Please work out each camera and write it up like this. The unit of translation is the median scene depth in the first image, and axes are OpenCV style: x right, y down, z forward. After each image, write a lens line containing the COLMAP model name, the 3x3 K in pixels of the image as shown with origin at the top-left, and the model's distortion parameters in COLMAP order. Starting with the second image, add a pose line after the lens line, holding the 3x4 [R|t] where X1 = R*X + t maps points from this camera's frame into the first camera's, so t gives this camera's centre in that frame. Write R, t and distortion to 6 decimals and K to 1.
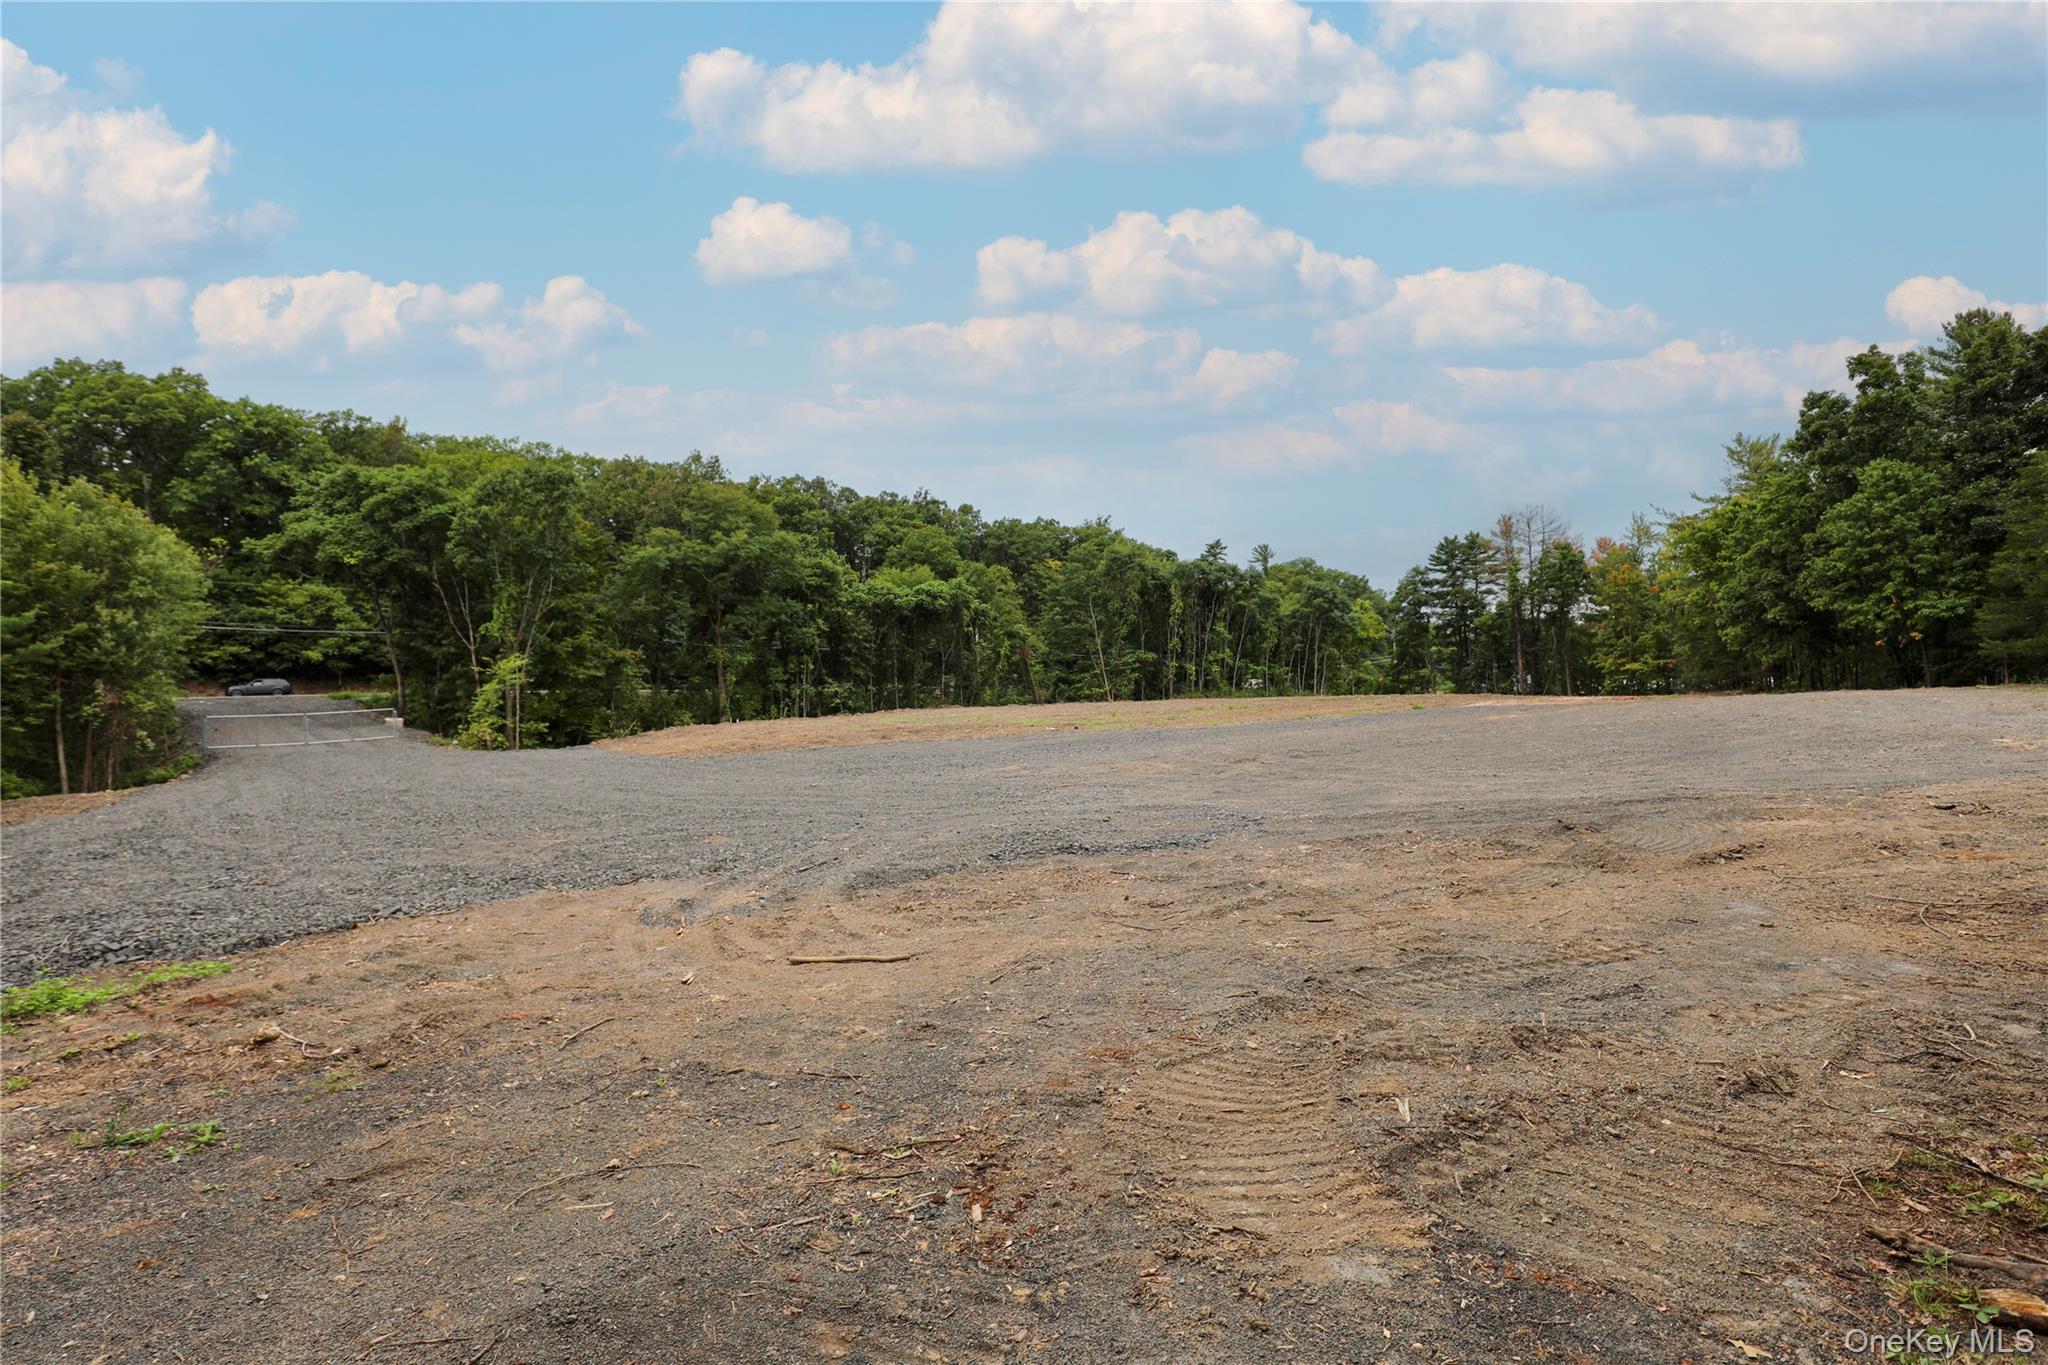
lens RADIAL K [[932.7, 0, 1019.5], [0, 932.7, 686.1], [0, 0, 1]] dist [-0.040046, 0.008063]
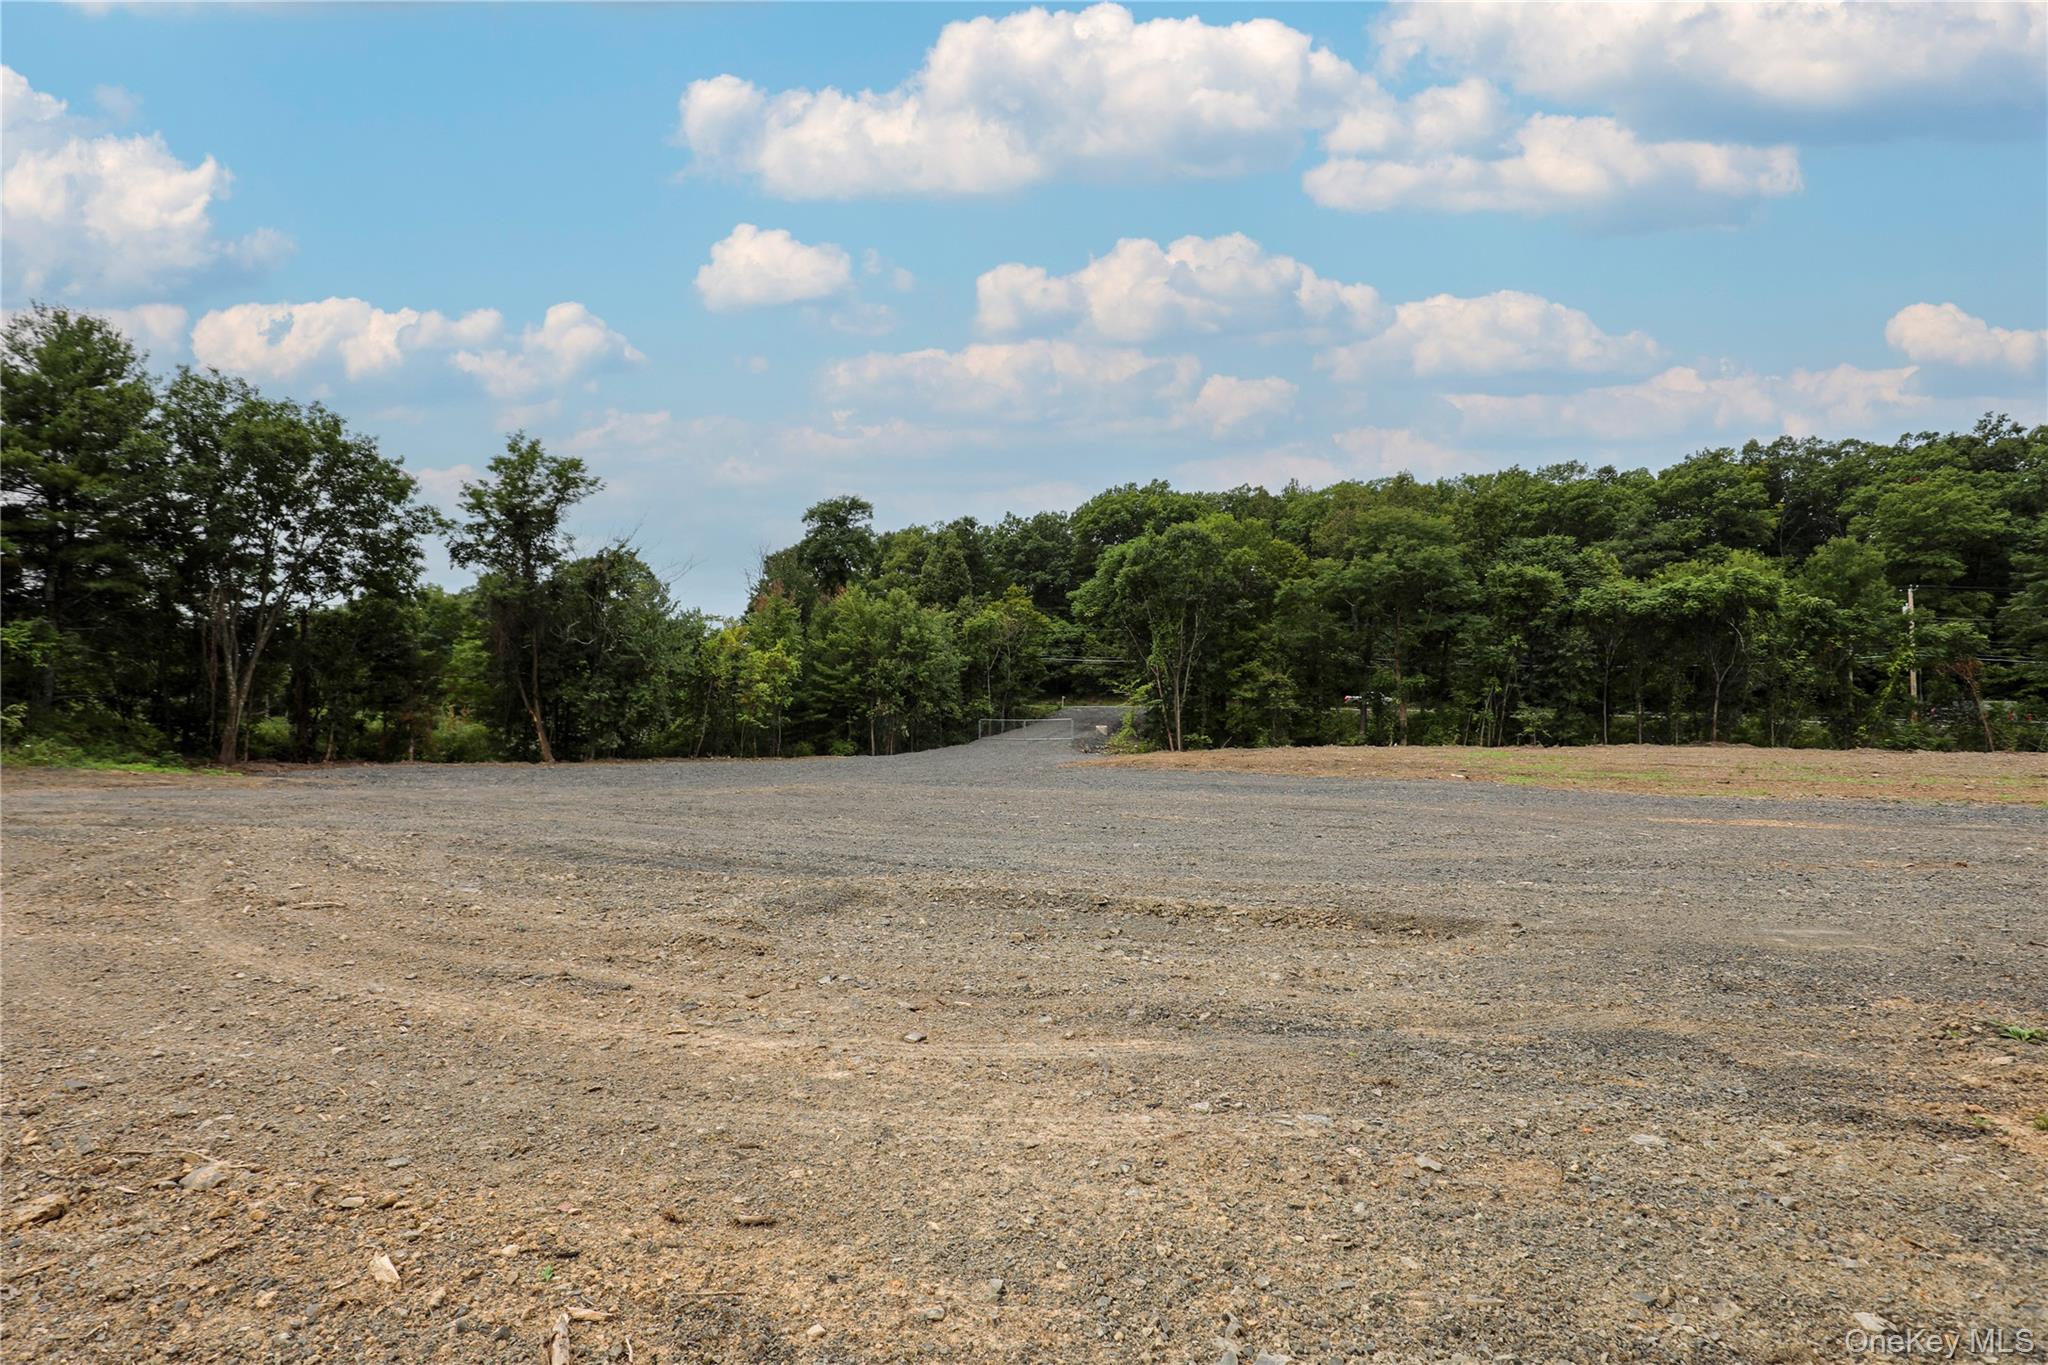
lens RADIAL K [[932.7, 0, 1019.5], [0, 932.7, 686.1], [0, 0, 1]] dist [-0.040046, 0.008063]
pose [[0.392062, 0.006198, -0.919918, 0.402233], [-0.017267, 0.999851, -0.000622, -0.015801], [0.919777, 0.016128, 0.392111, 0.235008]]
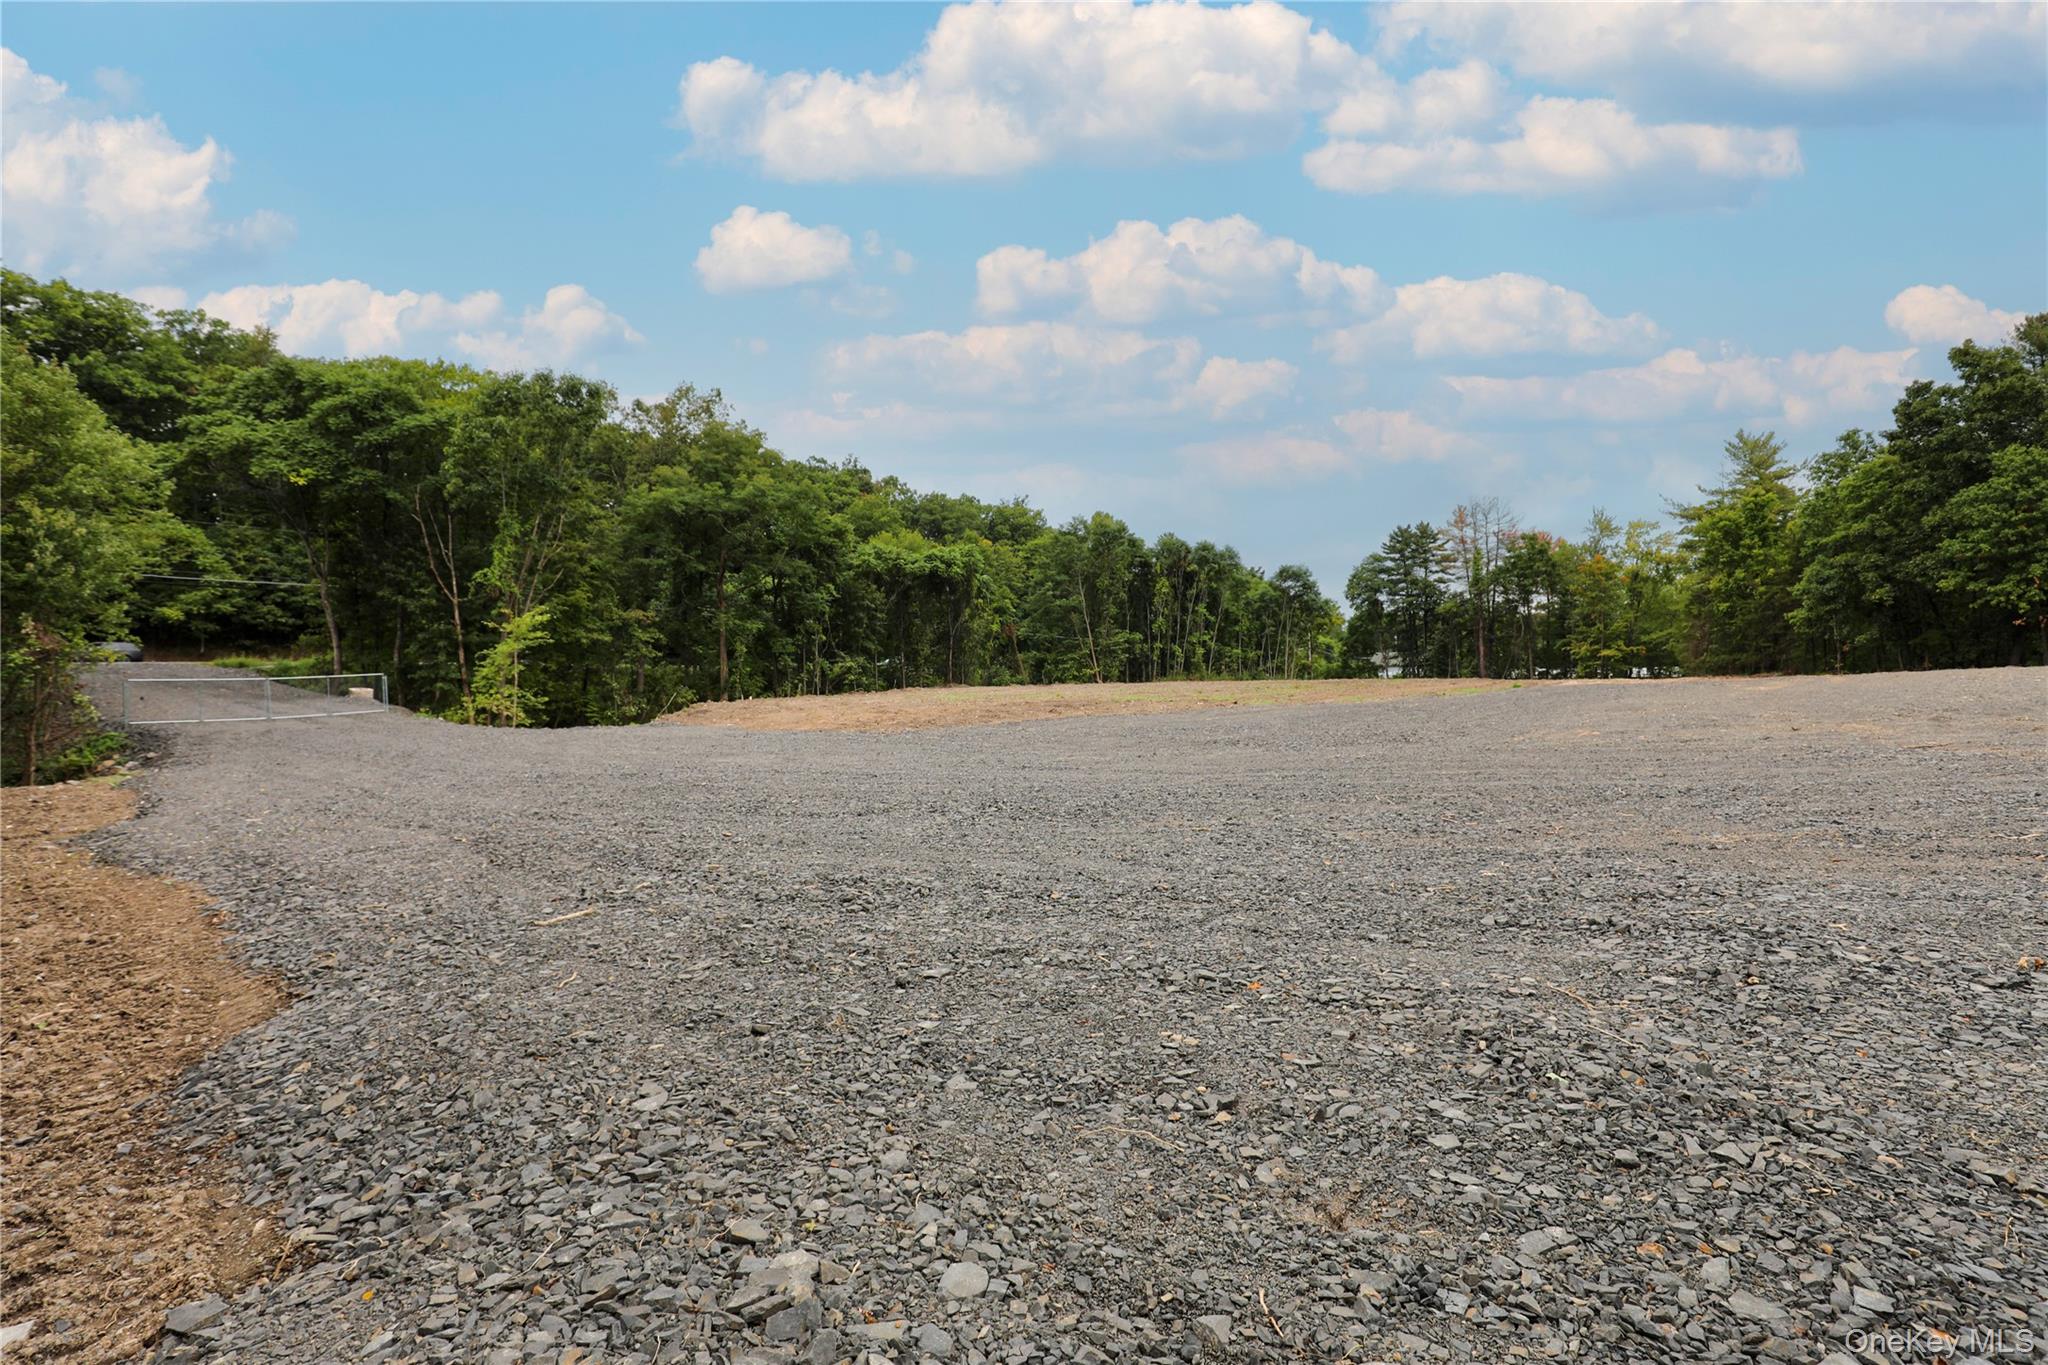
lens RADIAL K [[932.7, 0, 1019.5], [0, 932.7, 686.1], [0, 0, 1]] dist [-0.040046, 0.008063]
pose [[0.983949, 0.007809, 0.178278, -0.196060], [-0.009523, 0.999916, 0.008758, 0.015053], [-0.178194, -0.010315, 0.983941, 0.105222]]
